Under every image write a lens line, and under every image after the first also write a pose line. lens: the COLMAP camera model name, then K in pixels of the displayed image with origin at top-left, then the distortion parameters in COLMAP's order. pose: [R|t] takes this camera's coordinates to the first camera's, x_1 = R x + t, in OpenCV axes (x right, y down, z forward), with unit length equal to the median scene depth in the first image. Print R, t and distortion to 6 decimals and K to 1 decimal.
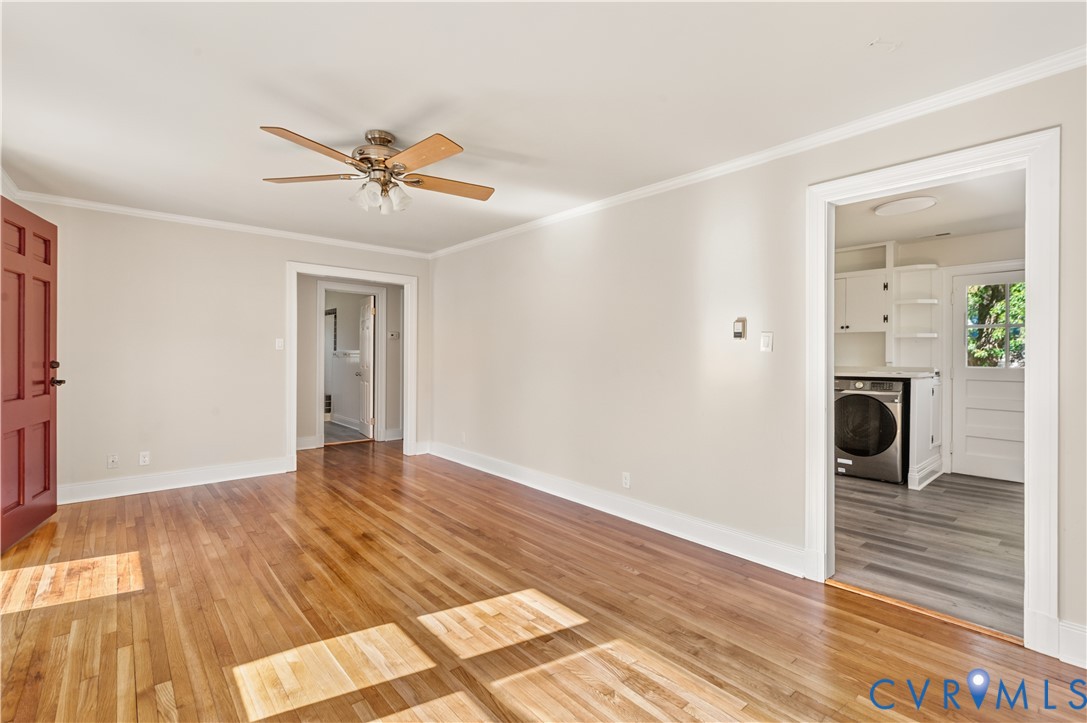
lens RADIAL K [[491.5, 0, 551.4], [0, 491.5, 356.1], [0, 0, 1]] dist [-0.000831, -0.001678]
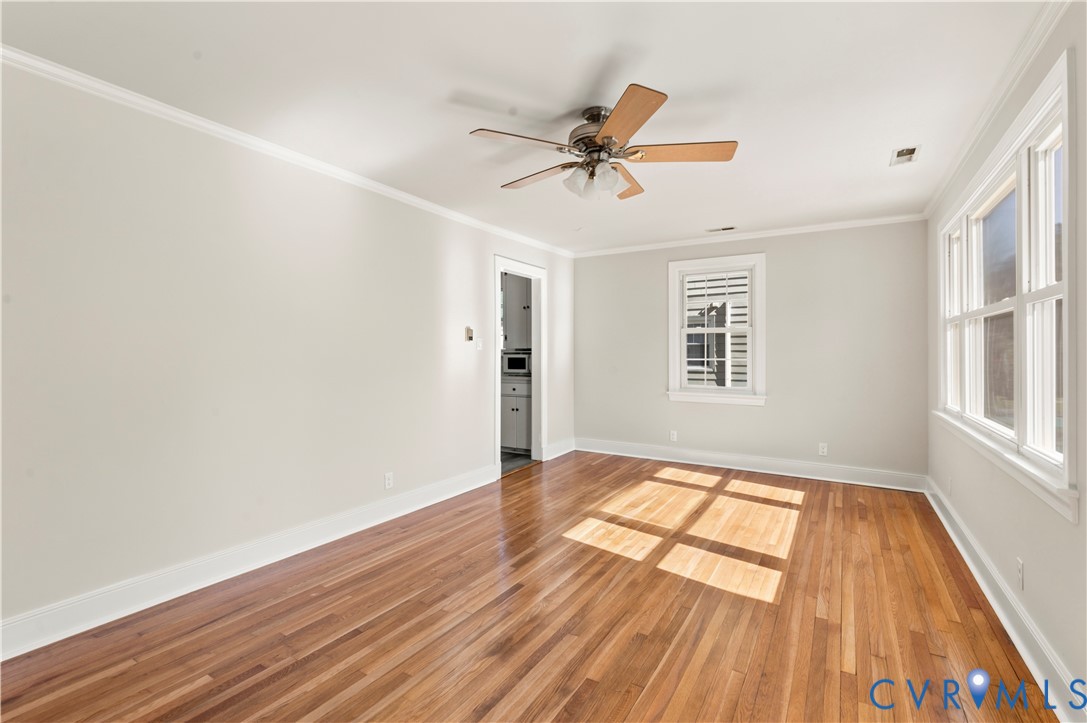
lens RADIAL K [[491.5, 0, 550.0], [0, 491.5, 354.3], [0, 0, 1]] dist [-0.000831, -0.001678]
pose [[-0.298052, -0.016640, 0.954405, -1.159987], [0.002297, 0.999833, 0.018149, -0.014295], [-0.954547, 0.007601, -0.297964, 1.329958]]
